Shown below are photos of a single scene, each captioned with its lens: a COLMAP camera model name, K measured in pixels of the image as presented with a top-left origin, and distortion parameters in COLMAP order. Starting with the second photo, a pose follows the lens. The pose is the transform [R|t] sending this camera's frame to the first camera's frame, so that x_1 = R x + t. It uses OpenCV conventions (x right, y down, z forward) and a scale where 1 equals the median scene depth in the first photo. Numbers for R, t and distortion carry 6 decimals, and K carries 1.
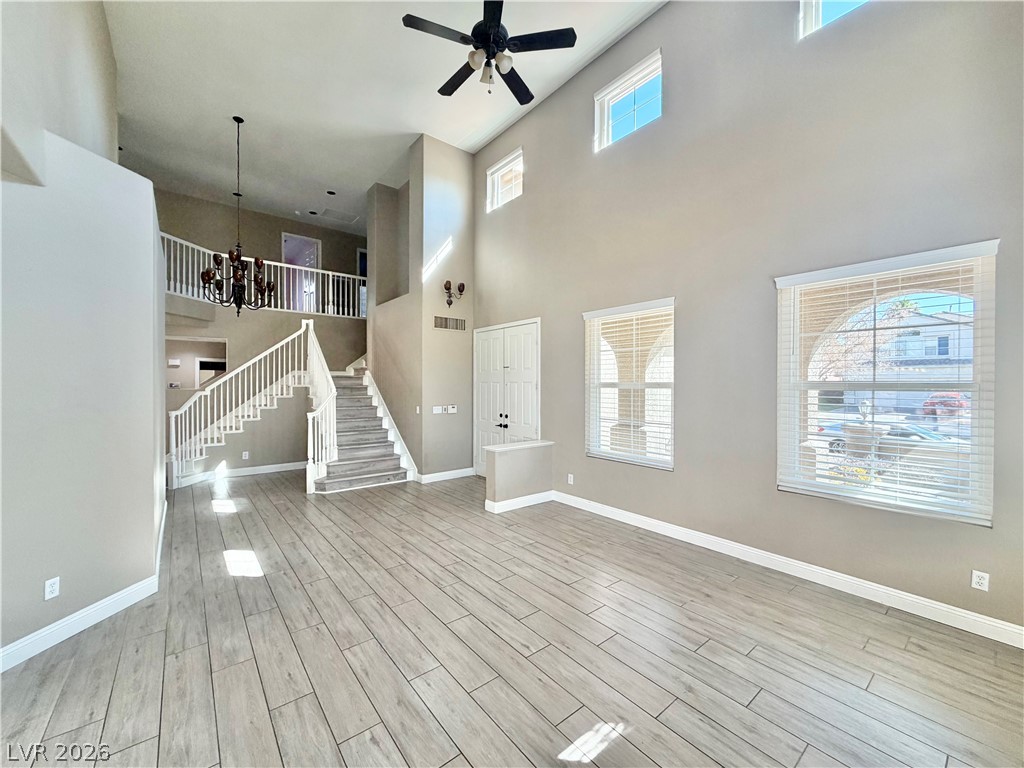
lens RADIAL K [[408.9, 0, 495.9], [0, 408.9, 386.1], [0, 0, 1]] dist [0.000793, -0.000160]
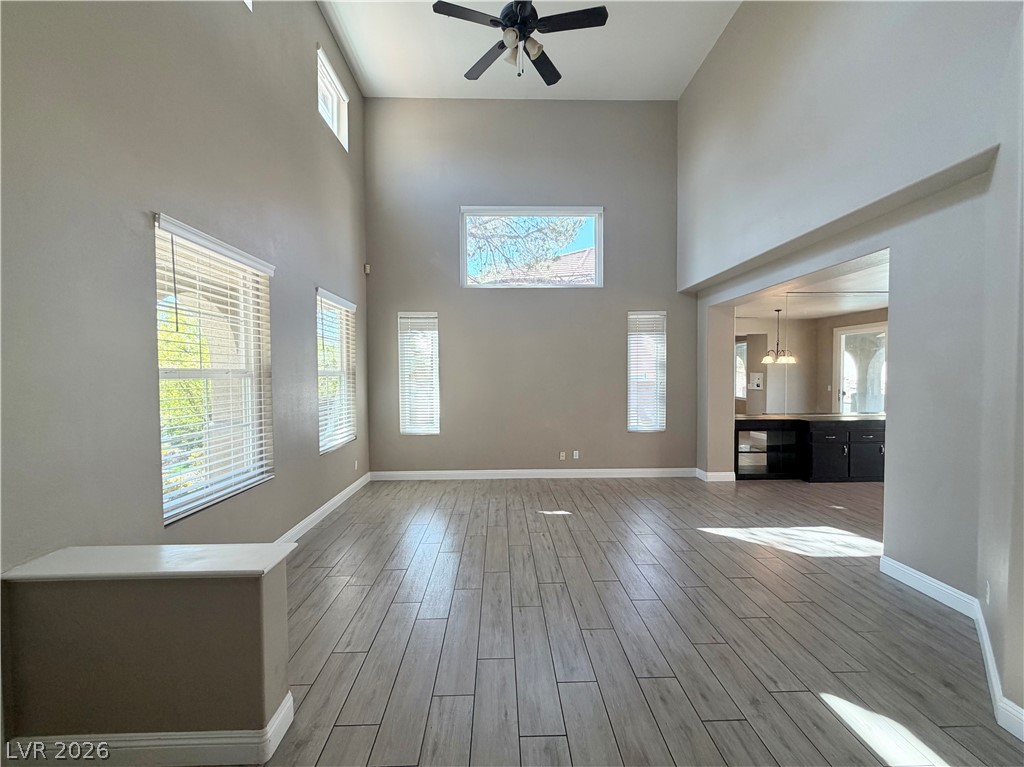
lens RADIAL K [[408.9, 0, 515.1], [0, 408.9, 386.7], [0, 0, 1]] dist [0.000793, -0.000160]
pose [[-0.812007, -0.012900, 0.583505, -0.459997], [0.015440, 0.998931, 0.043571, -0.009435], [-0.583443, 0.044389, -0.810940, 1.410610]]
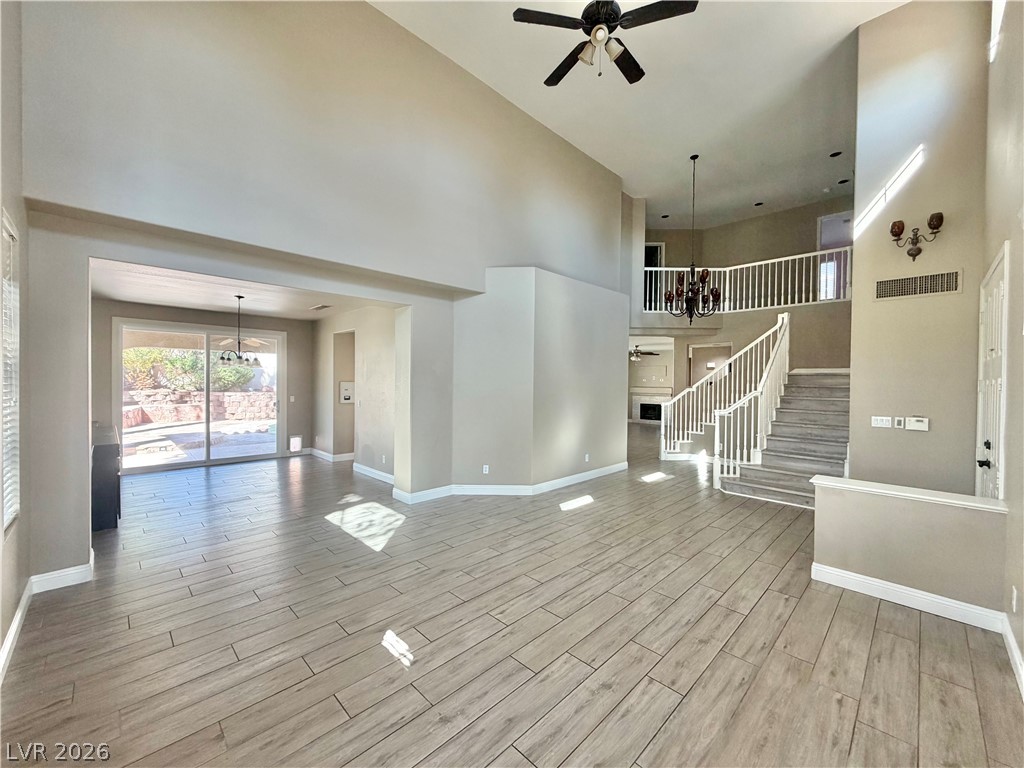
lens RADIAL K [[408.9, 0, 521.5], [0, 408.9, 381.8], [0, 0, 1]] dist [0.000793, -0.000160]
pose [[0.126027, -0.000797, -0.992027, 0.714756], [-0.014404, 0.999893, -0.002633, 0.006437], [0.991922, 0.014621, 0.126002, 0.543950]]
